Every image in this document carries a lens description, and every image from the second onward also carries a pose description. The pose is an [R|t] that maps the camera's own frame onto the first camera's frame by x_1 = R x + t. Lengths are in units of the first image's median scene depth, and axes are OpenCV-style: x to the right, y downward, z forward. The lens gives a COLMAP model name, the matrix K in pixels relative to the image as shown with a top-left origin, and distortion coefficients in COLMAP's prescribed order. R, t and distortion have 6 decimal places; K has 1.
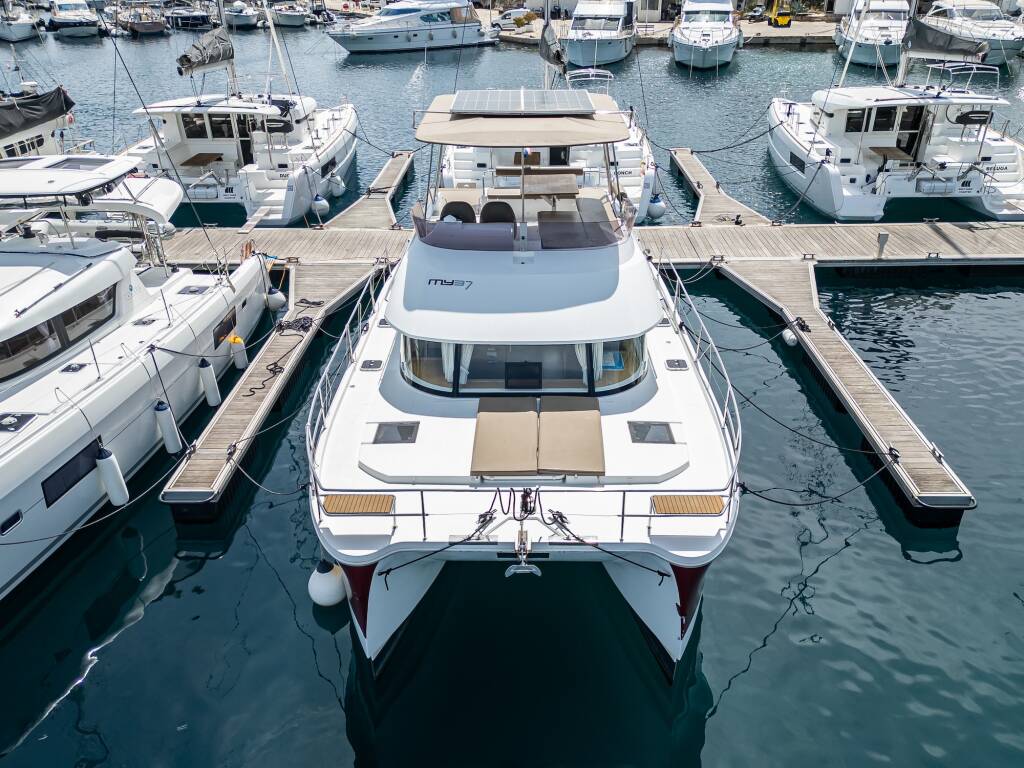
lens RADIAL K [[806.0, 0, 513.6], [0, 806.0, 427.6], [0, 0, 1]] dist [0.039580, -0.002840]
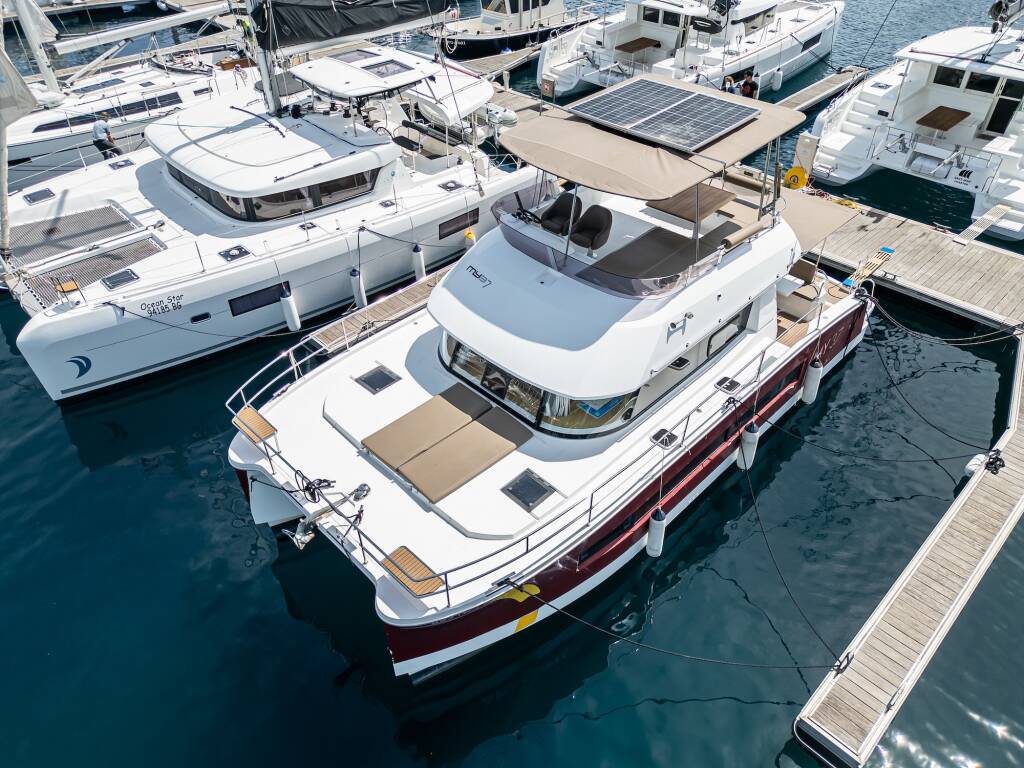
lens RADIAL K [[708.0, 0, 518.9], [0, 708.0, 395.0], [0, 0, 1]] dist [0.083694, -0.055610]
pose [[0.722090, 0.463431, -0.513632, 0.481107], [-0.354390, 0.885438, 0.300677, -0.312482], [0.594132, -0.035090, 0.803602, 0.221832]]
